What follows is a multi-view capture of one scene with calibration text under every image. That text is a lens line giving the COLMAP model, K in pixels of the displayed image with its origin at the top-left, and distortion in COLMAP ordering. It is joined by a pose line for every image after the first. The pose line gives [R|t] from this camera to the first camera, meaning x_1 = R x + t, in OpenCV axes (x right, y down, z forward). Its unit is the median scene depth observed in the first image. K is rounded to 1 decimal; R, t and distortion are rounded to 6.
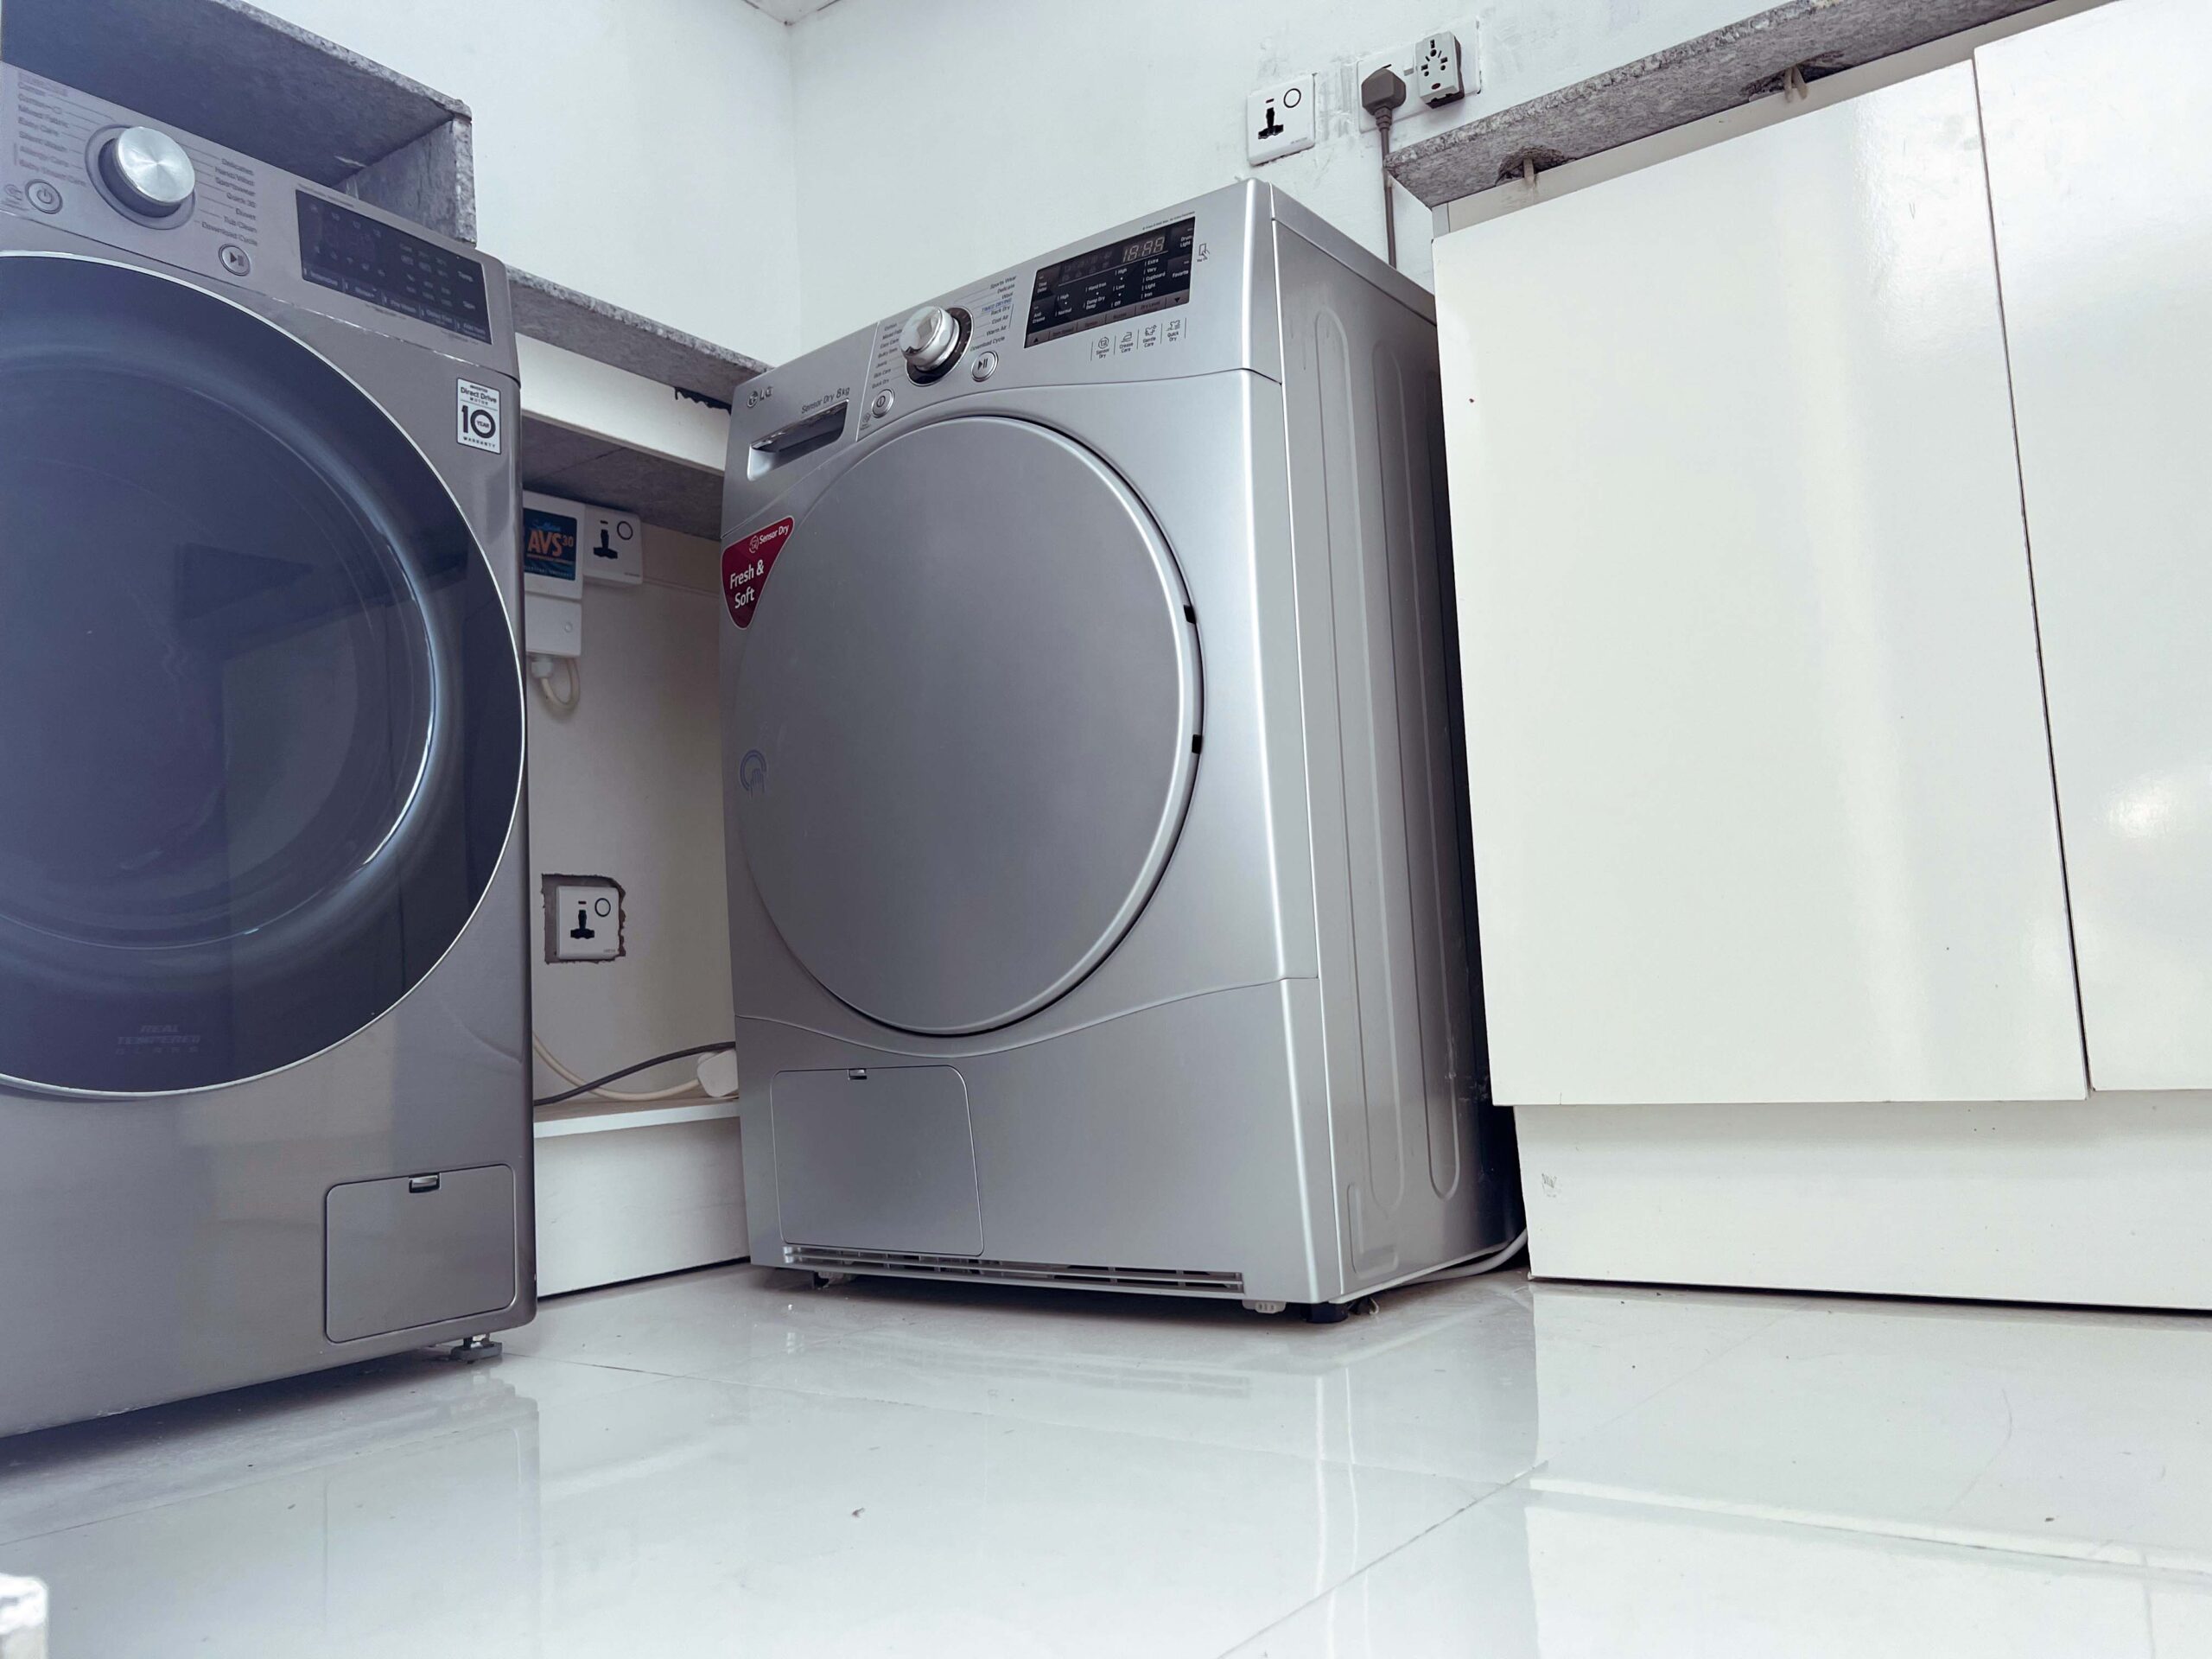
lens RADIAL K [[1666.6, 0, 1096.5], [0, 1666.6, 832.3], [0, 0, 1]] dist [0.041302, -0.050343]
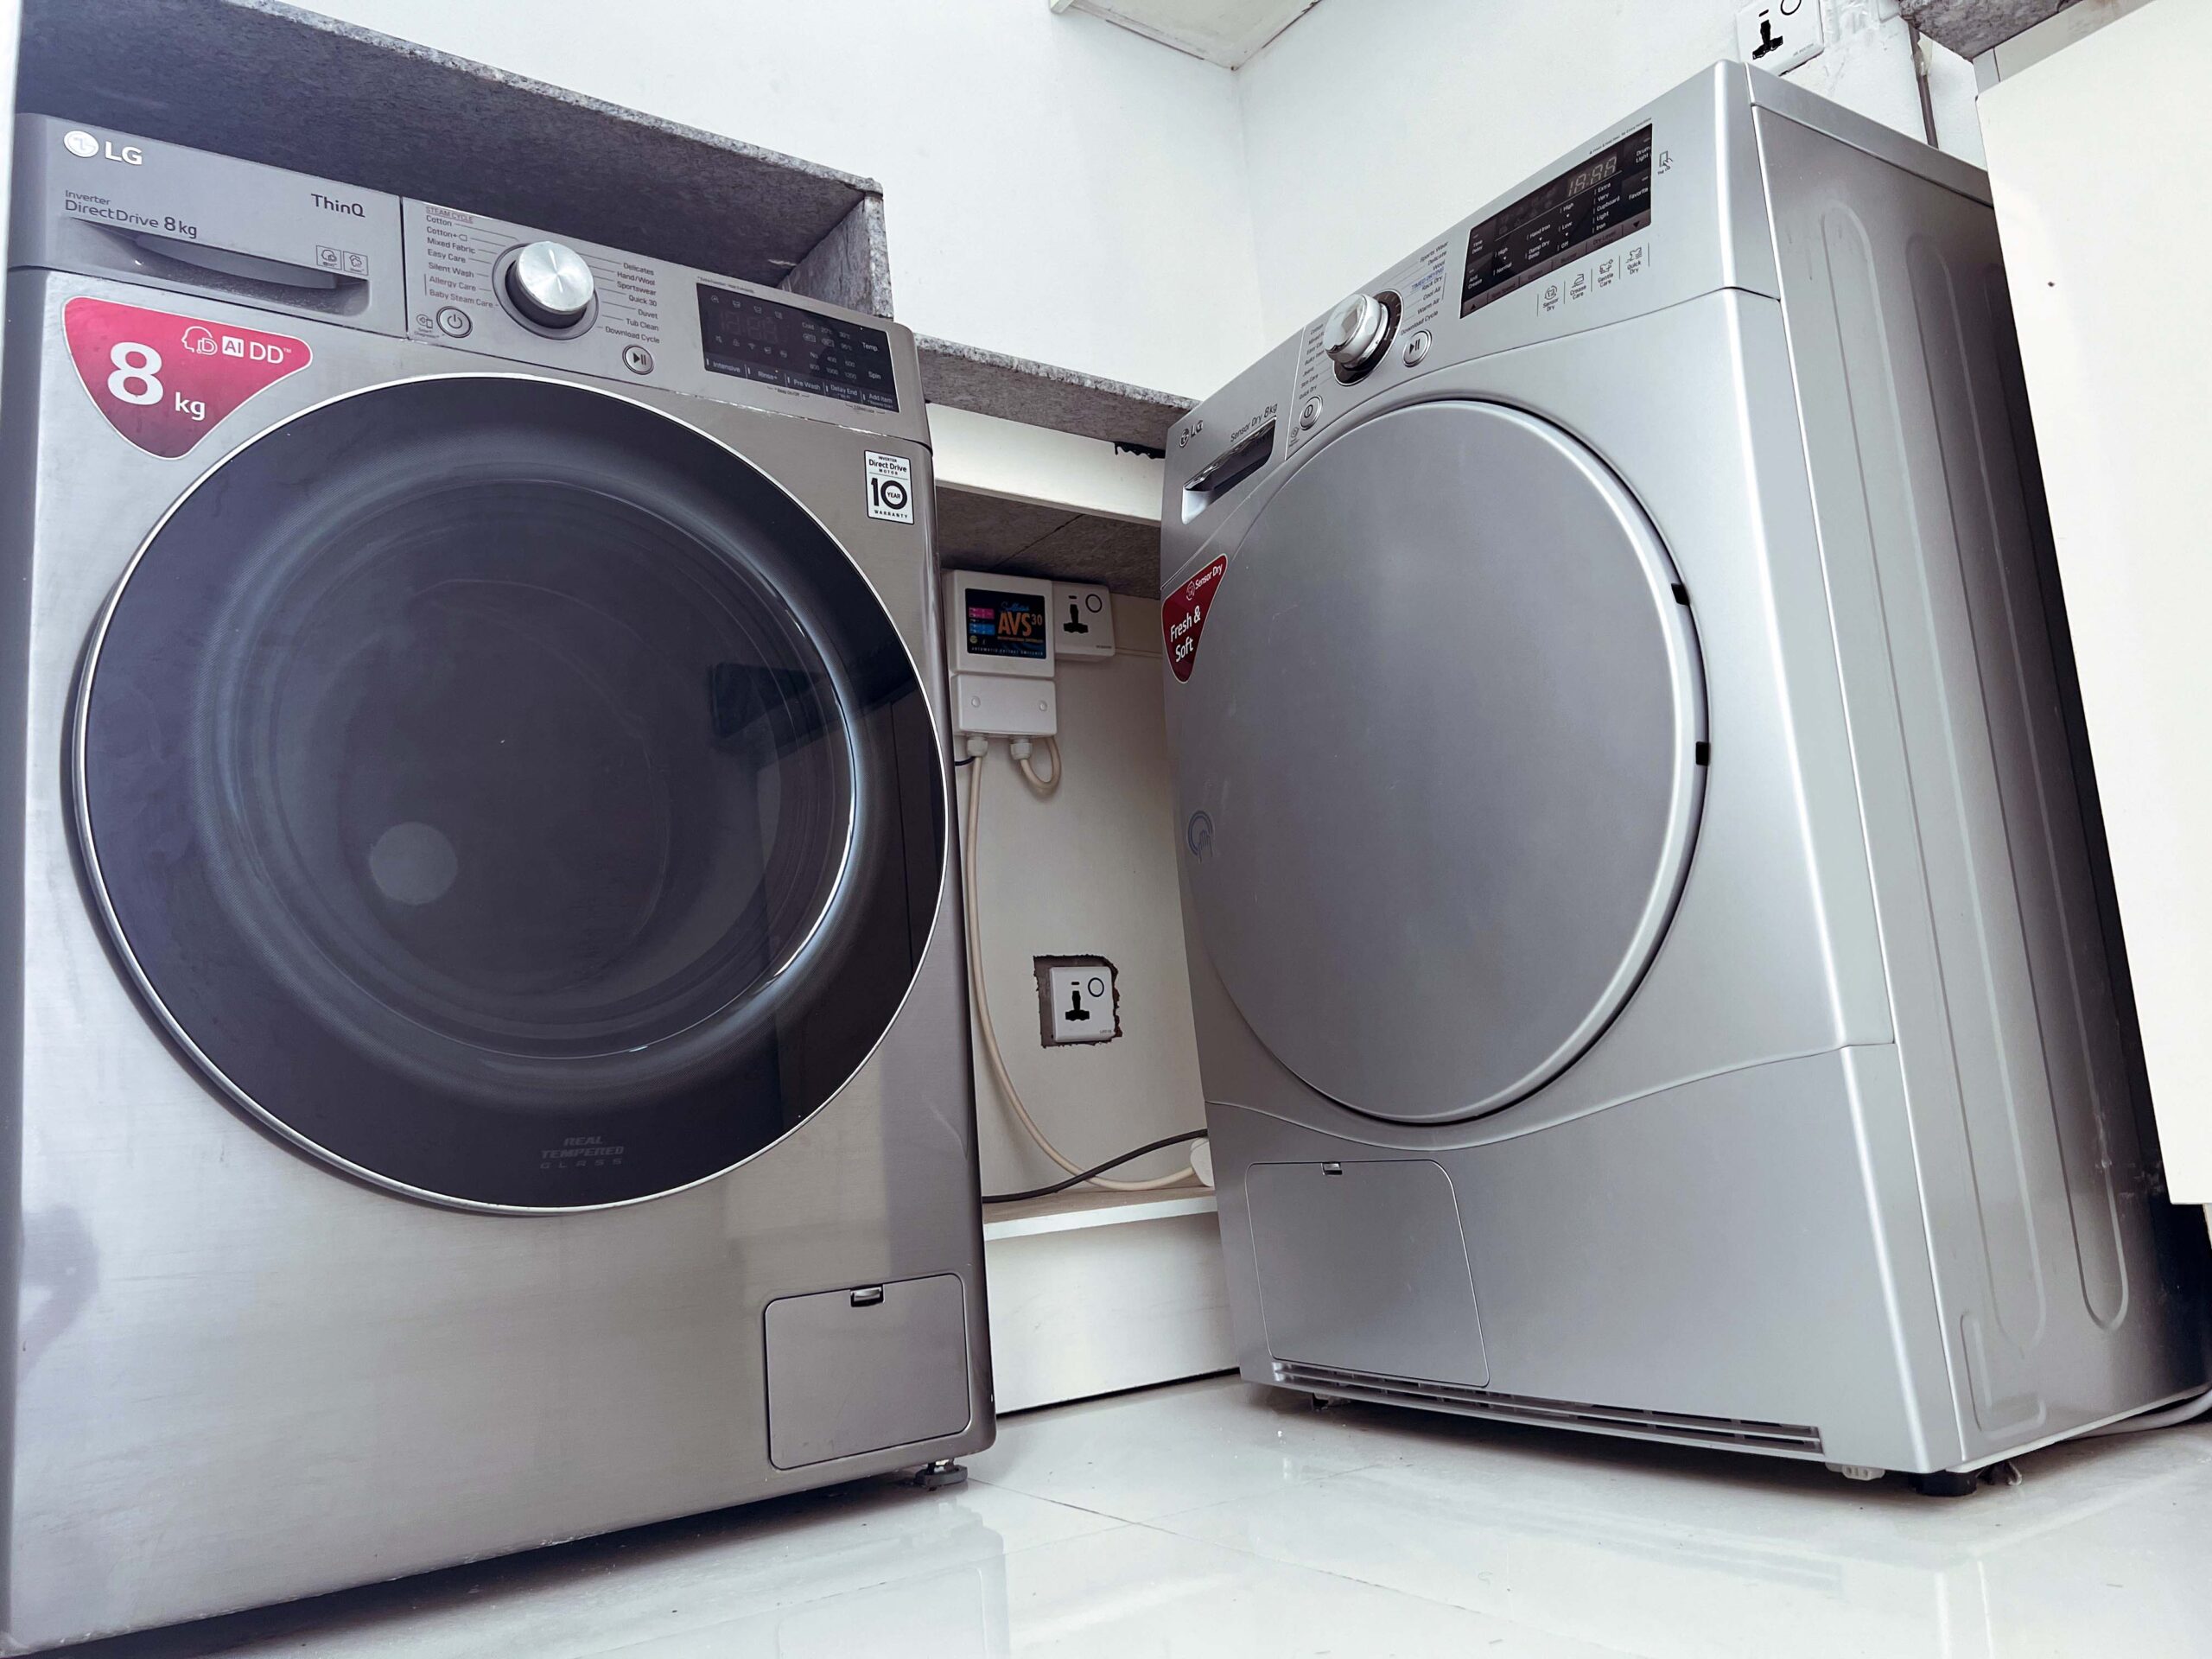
lens RADIAL K [[1666.6, 0, 1107.5], [0, 1666.6, 832.1], [0, 0, 1]] dist [0.041302, -0.050343]
pose [[0.946324, -0.075795, -0.314206, 0.036114], [0.063467, 0.996766, -0.049298, 0.004619], [0.316926, 0.026711, 0.948074, 0.132273]]
